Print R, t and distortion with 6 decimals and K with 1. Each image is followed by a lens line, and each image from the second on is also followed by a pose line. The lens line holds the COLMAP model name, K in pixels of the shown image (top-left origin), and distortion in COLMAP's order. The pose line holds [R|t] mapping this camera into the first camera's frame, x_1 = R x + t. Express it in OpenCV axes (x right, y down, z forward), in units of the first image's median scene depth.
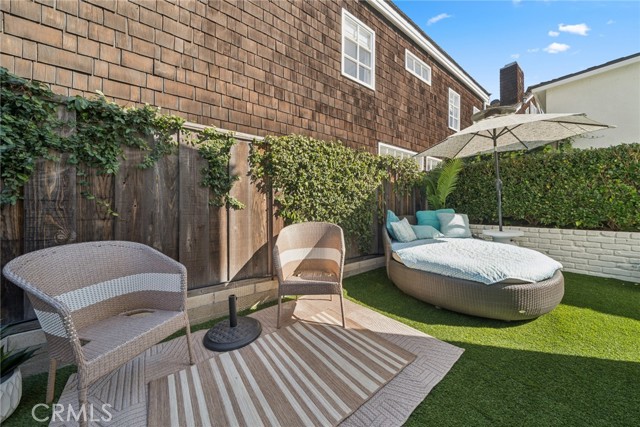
lens RADIAL K [[217.1, 0, 318.4], [0, 217.1, 207.2], [0, 0, 1]] dist [-0.008014, -0.000140]
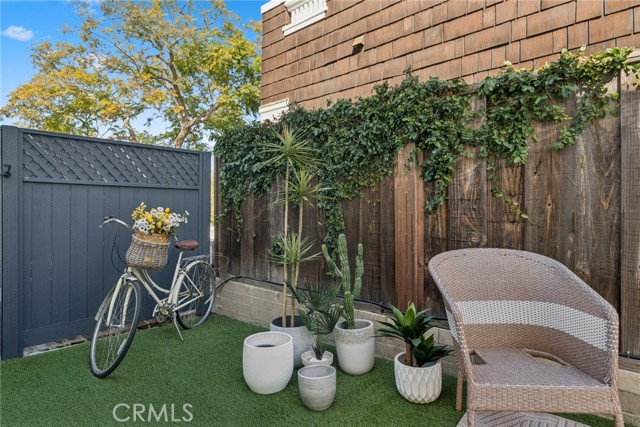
lens RADIAL K [[345.5, 0, 319.9], [0, 345.5, 208.9], [0, 0, 1]] dist [-0.001037, -0.000085]
pose [[0.214862, -0.000409, -0.976644, 0.070657], [0.001187, 0.999999, -0.000158, 0.006059], [0.976644, -0.001125, 0.214862, 0.034663]]
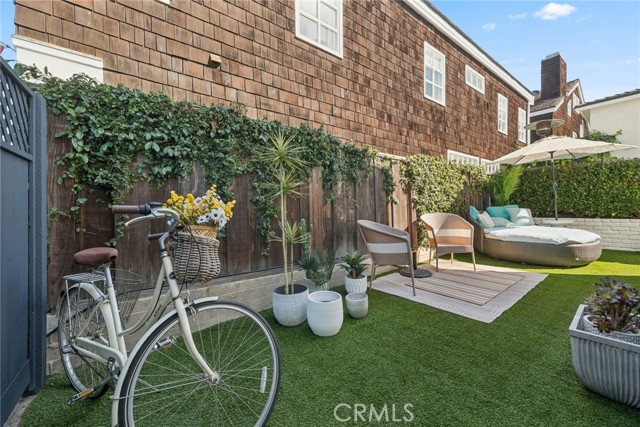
lens RADIAL K [[262.9, 0, 321.0], [0, 262.9, 209.6], [0, 0, 1]] dist [0.009172, 0.000414]
pose [[0.999711, -0.007265, 0.022921, -1.111955], [0.007219, 0.999972, 0.002087, 0.046274], [-0.022935, -0.001920, 0.999735, -1.045147]]
